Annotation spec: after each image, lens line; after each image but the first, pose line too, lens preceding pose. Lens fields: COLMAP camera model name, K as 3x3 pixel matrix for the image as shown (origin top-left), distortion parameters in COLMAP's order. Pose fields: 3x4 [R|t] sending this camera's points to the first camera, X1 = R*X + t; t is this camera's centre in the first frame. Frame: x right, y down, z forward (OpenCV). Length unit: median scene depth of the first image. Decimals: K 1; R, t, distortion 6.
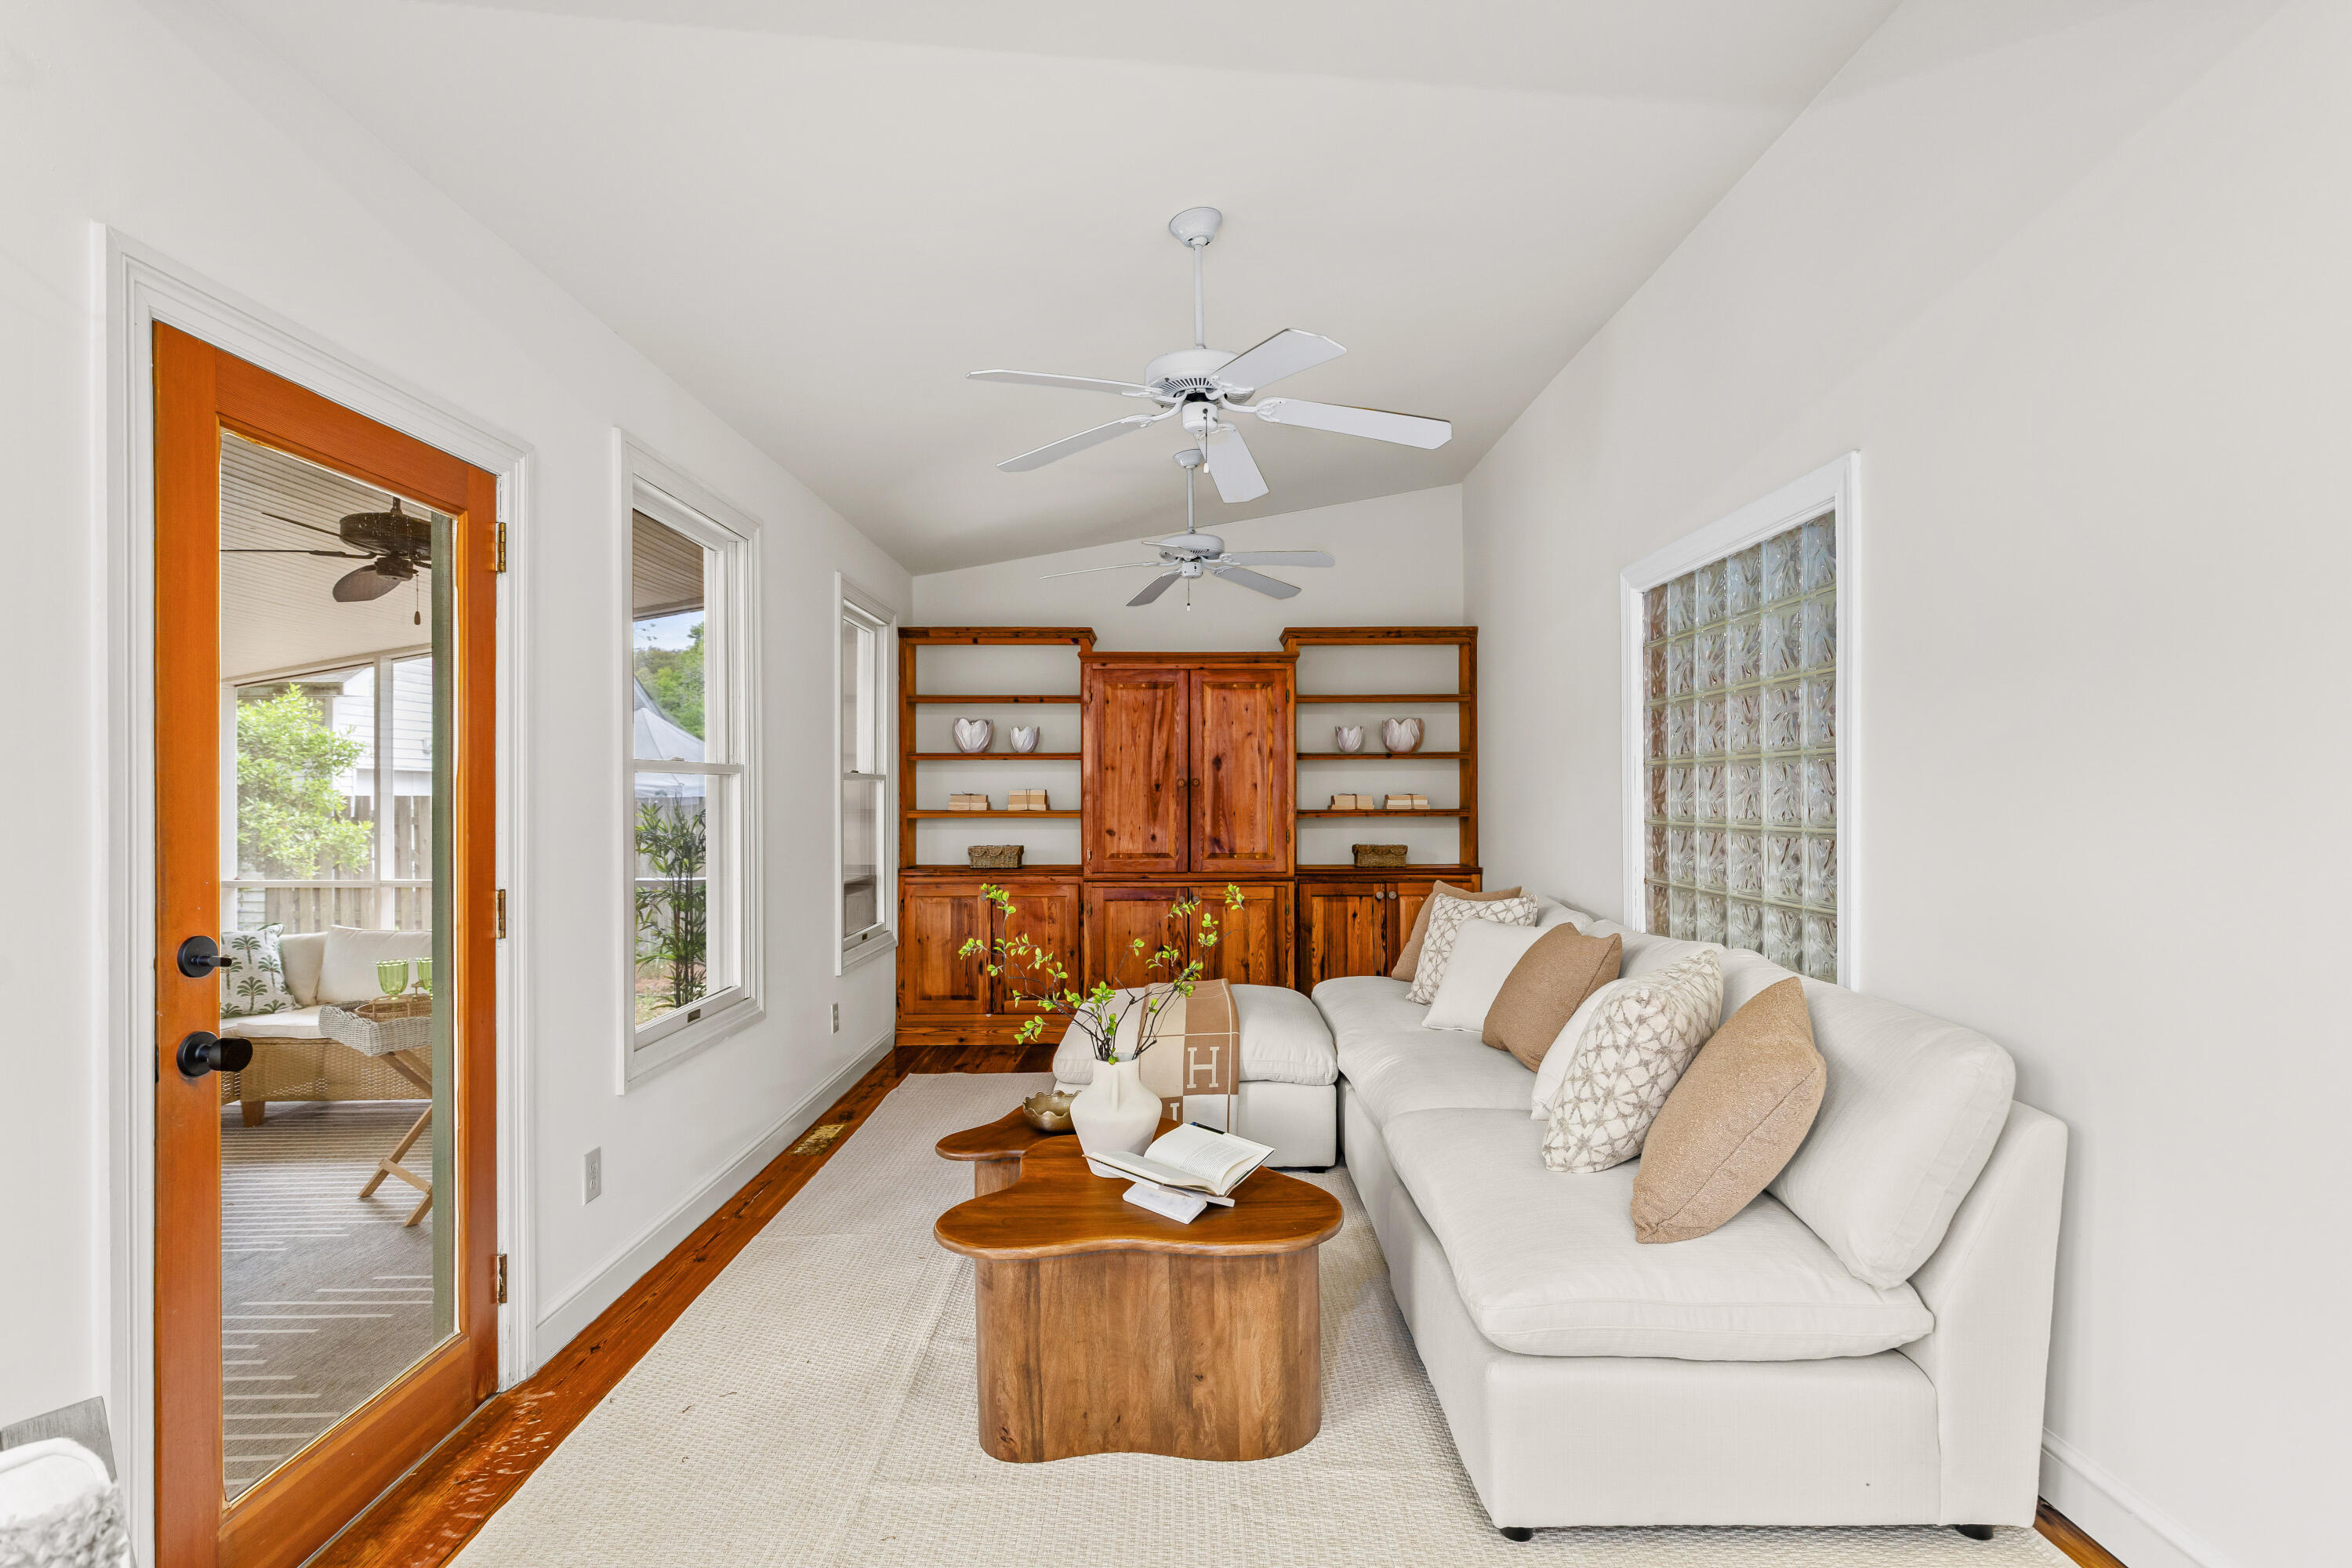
lens RADIAL K [[1158.5, 0, 1177.5], [0, 1158.5, 801.2], [0, 0, 1]] dist [-0.000757, -0.000001]
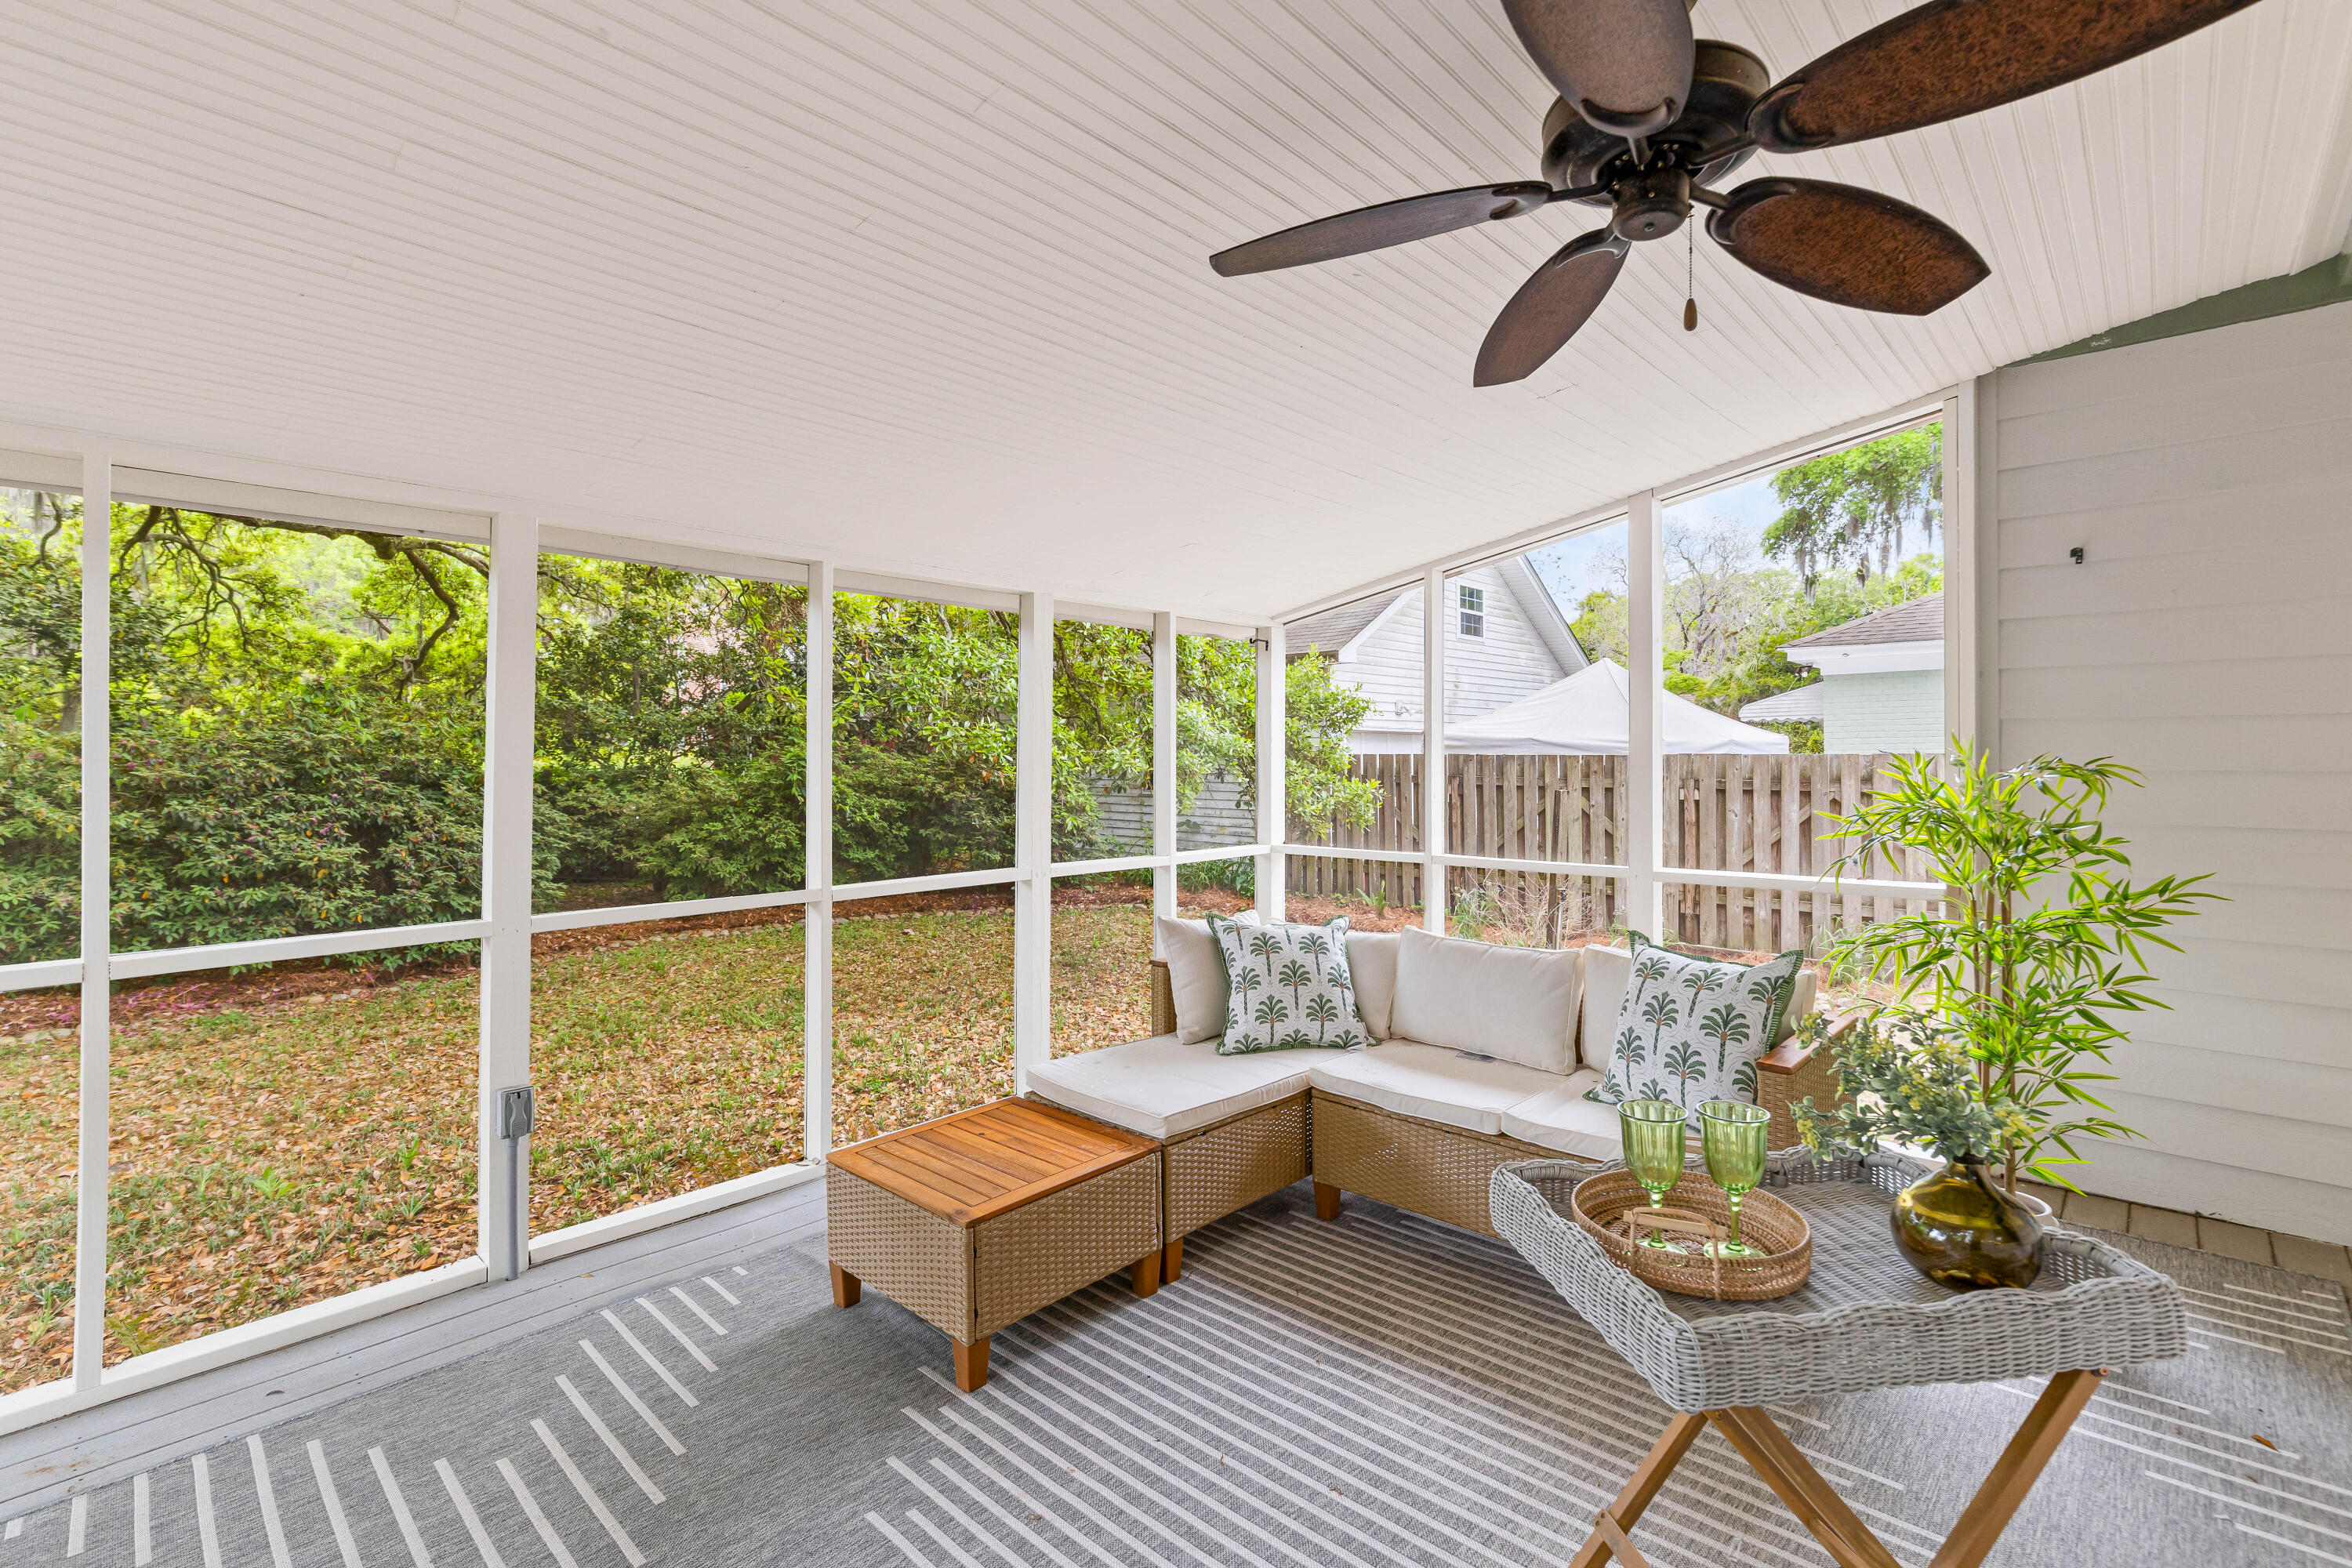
lens RADIAL K [[1079.2, 0, 1180.0], [0, 1079.2, 767.5], [0, 0, 1]] dist [-0.001809, -0.000529]
pose [[0.734301, 0.008625, -0.678769, -0.392400], [-0.006784, 0.999963, 0.005367, 0.006454], [0.678790, 0.000664, 0.734333, 0.428002]]
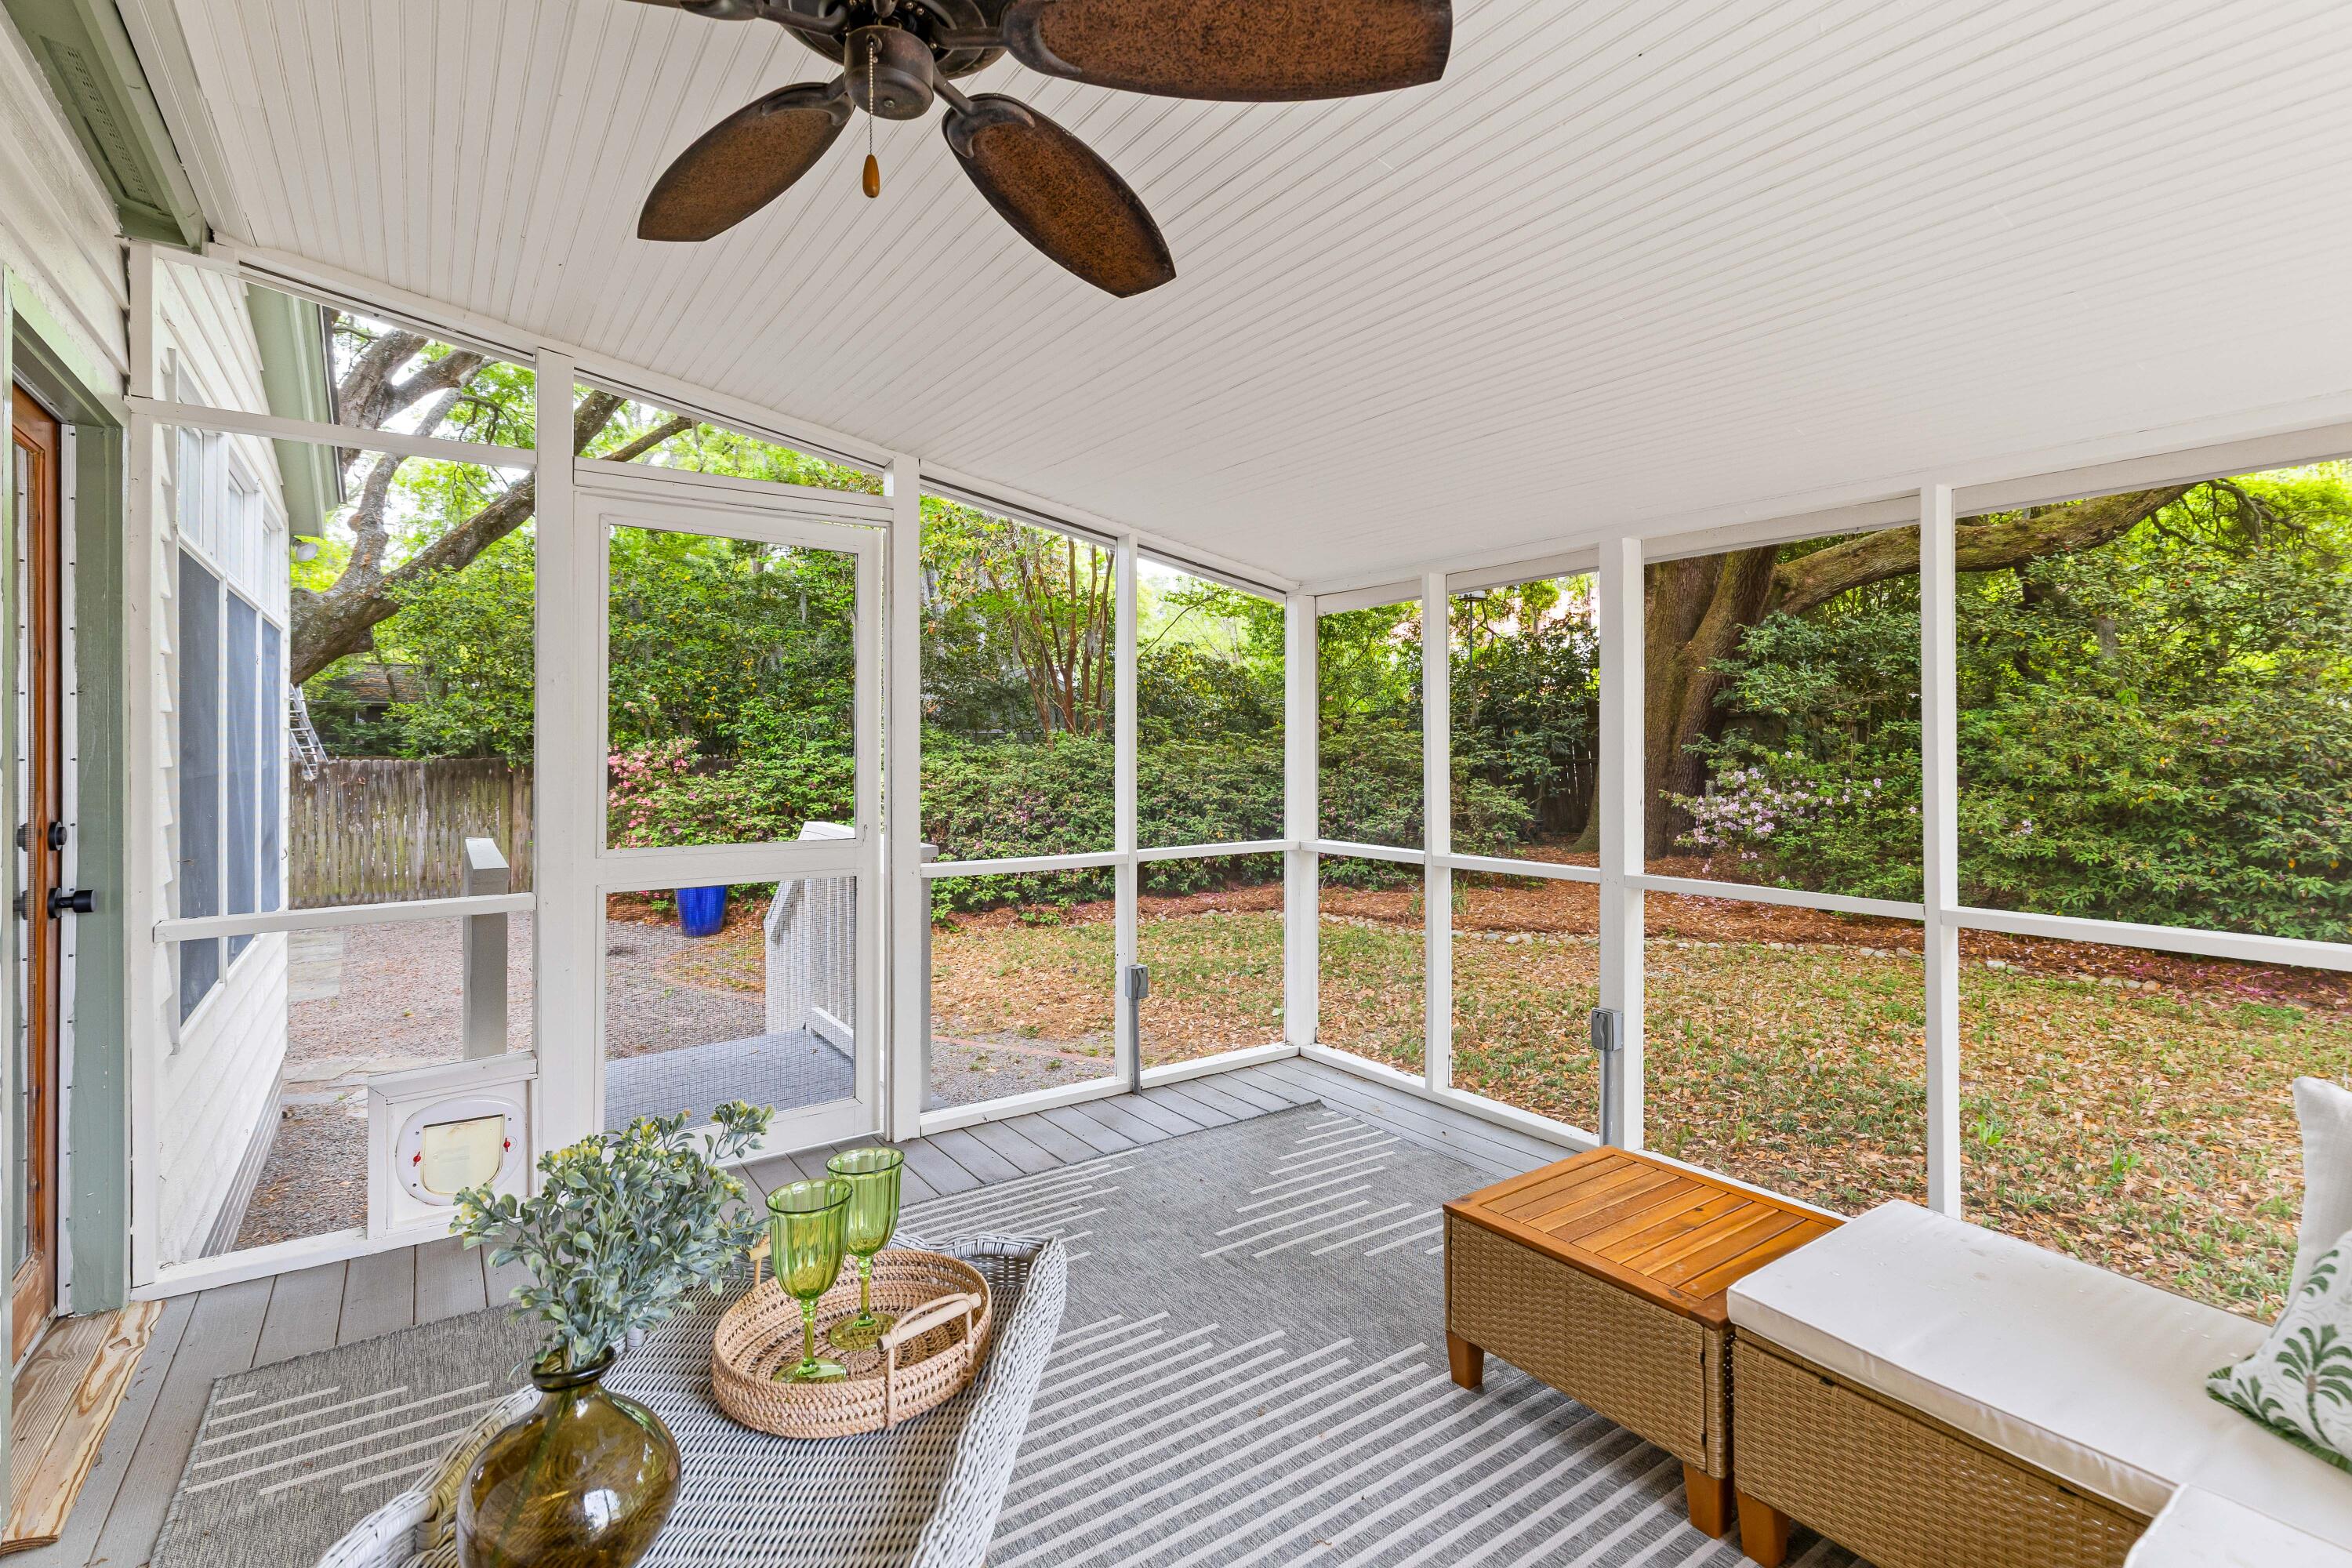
lens RADIAL K [[1079.2, 0, 1190.4], [0, 1079.2, 734.5], [0, 0, 1]] dist [-0.001809, -0.000529]
pose [[-0.815547, 0.003936, -0.578678, -0.414034], [0.001781, 0.999989, 0.004292, 0.001306], [0.578688, 0.002470, -0.815545, 0.982911]]
